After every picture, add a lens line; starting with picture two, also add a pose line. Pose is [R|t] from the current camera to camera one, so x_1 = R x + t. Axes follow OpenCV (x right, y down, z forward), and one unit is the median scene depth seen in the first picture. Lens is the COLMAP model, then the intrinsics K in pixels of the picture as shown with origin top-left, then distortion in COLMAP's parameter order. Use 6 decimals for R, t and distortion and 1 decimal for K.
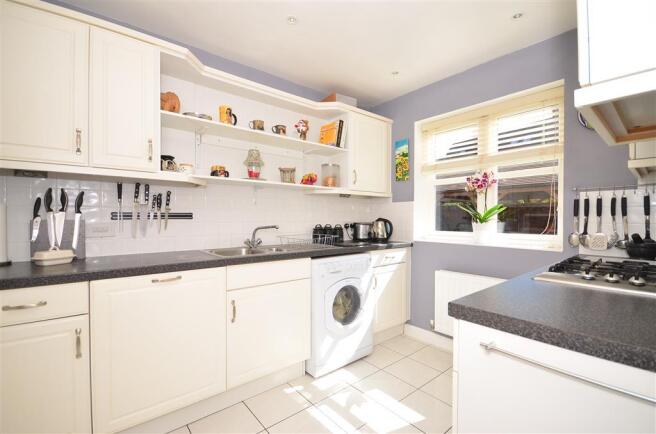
lens RADIAL K [[286.7, 0, 328.0], [0, 286.7, 217.0], [0, 0, 1]] dist [0.000228, -0.000065]
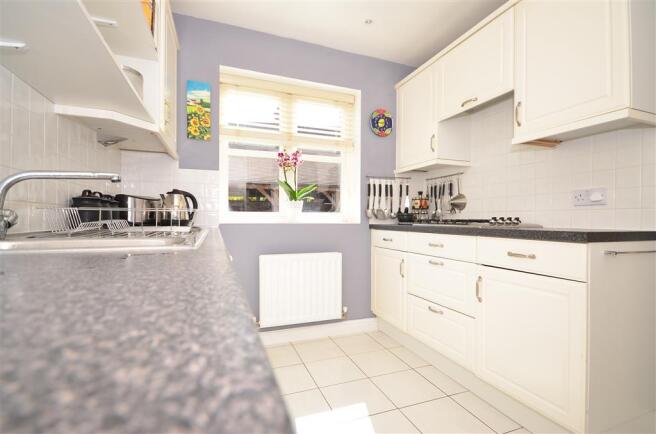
lens RADIAL K [[304.2, 0, 328.0], [0, 304.2, 217.0], [0, 0, 1]] dist [0.022962, 0.000064]
pose [[0.326548, -0.004422, 0.945170, -0.364984], [-0.013197, 0.999870, 0.009238, 0.055549], [-0.945088, -0.015490, 0.326447, 0.462125]]
